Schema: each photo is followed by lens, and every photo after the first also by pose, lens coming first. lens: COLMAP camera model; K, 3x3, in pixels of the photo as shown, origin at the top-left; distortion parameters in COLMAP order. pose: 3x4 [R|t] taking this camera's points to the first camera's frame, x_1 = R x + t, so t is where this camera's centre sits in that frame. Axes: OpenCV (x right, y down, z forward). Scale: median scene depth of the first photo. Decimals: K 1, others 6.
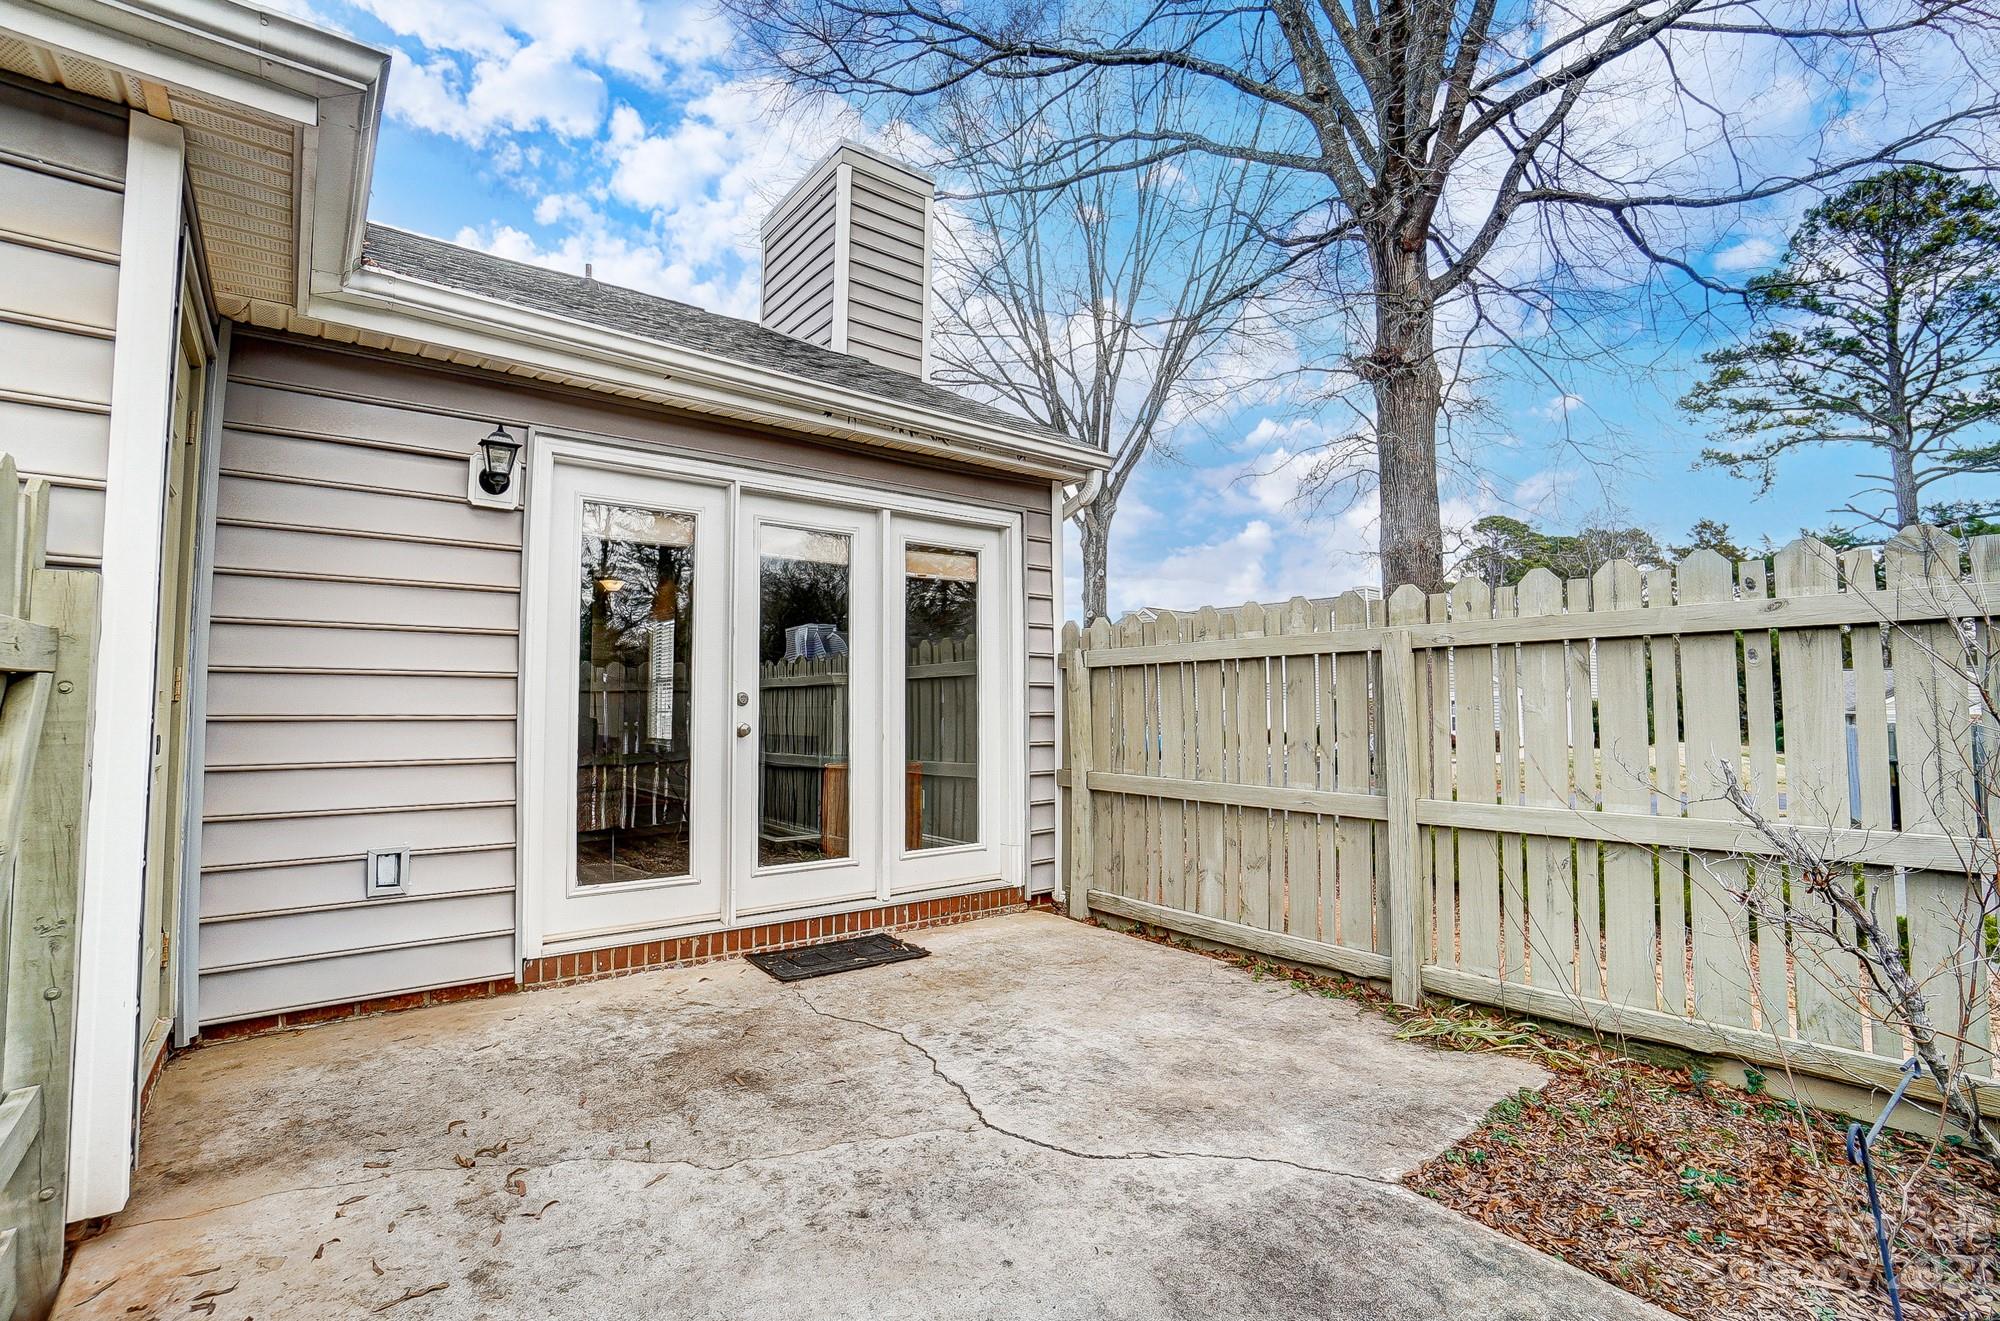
lens RADIAL K [[926.5, 0, 1004.6], [0, 926.5, 655.3], [0, 0, 1]] dist [-0.057296, 0.019315]
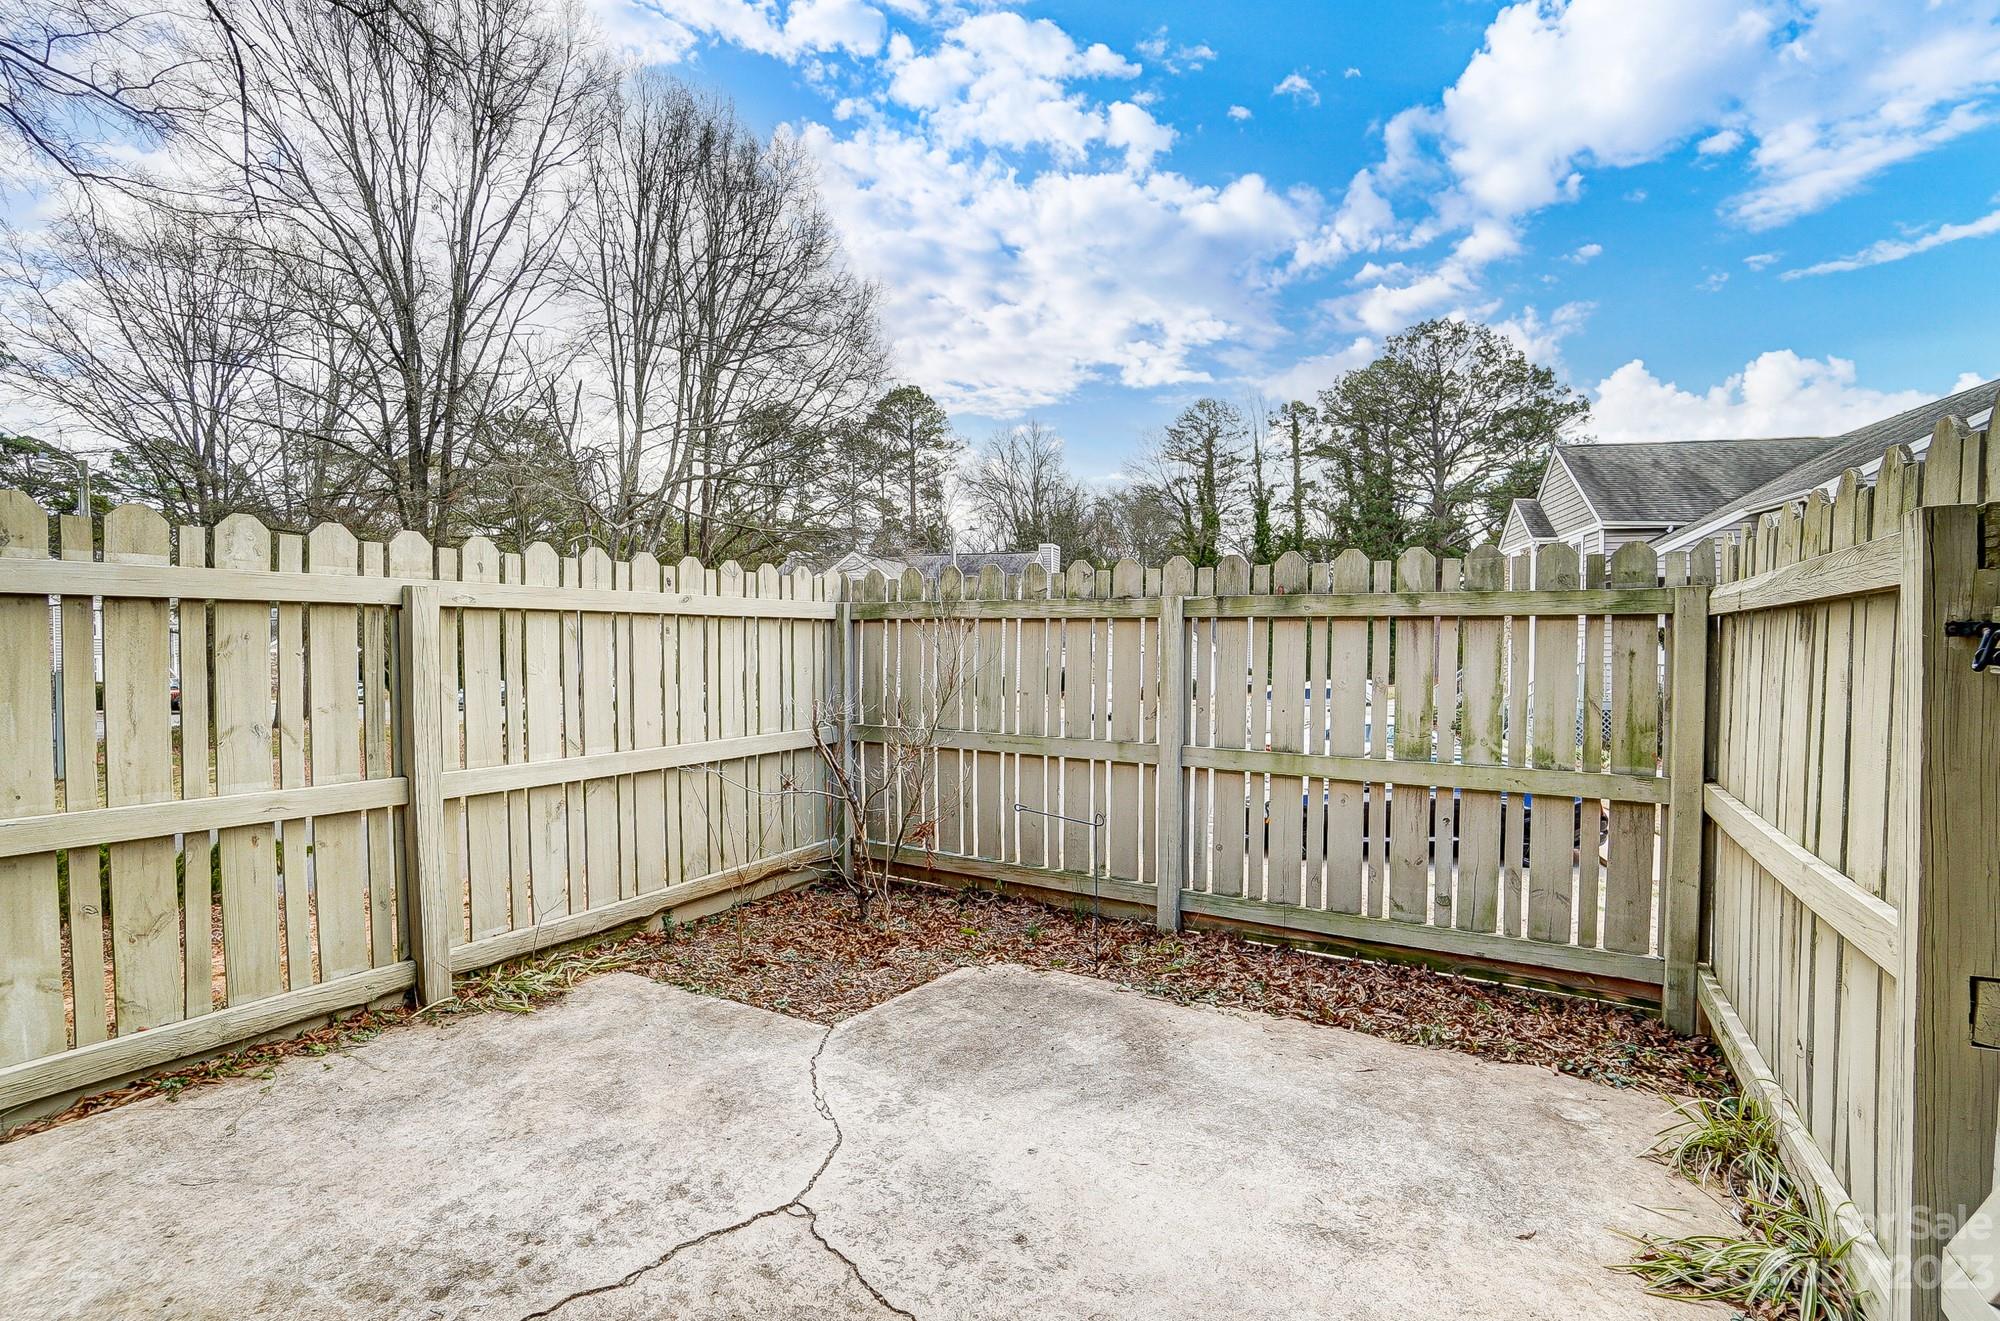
lens RADIAL K [[926.5, 0, 1004.6], [0, 926.5, 655.3], [0, 0, 1]] dist [-0.057296, 0.019315]
pose [[-0.364611, -0.007885, 0.931126, -0.720248], [-0.052885, 0.998525, -0.012253, 0.026885], [-0.929657, -0.053710, -0.364491, 0.994402]]
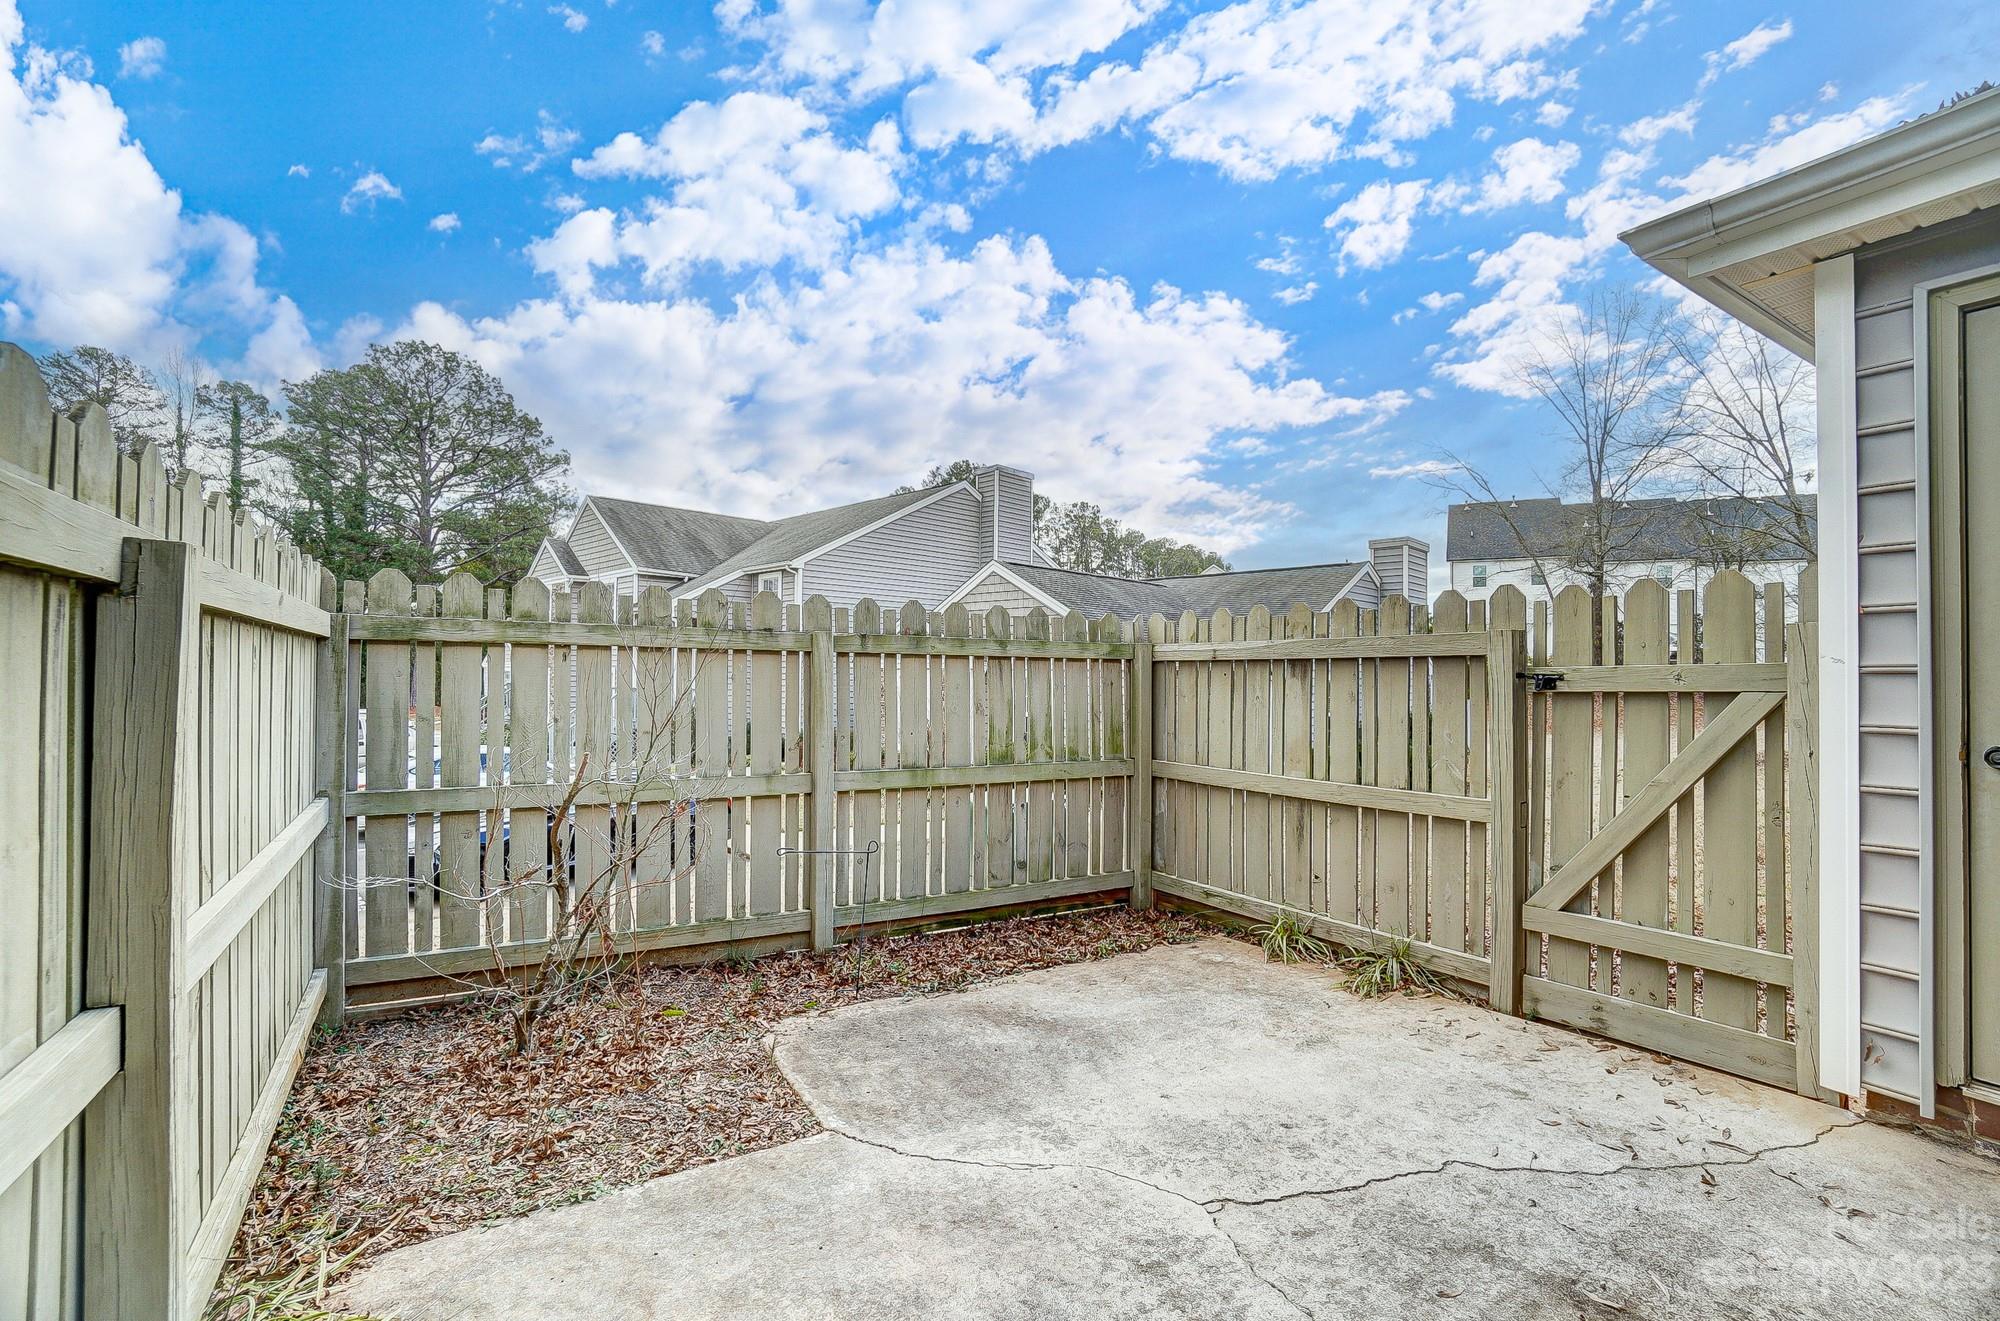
lens RADIAL K [[873.4, 0, 1000.0], [0, 873.4, 660.5], [0, 0, 1]] dist [-0.056289, 0.017441]
pose [[-0.992172, -0.000198, 0.124880, 0.061320], [-0.009441, 0.997256, -0.073423, 0.053736], [-0.124523, -0.074027, -0.989451, 1.615390]]
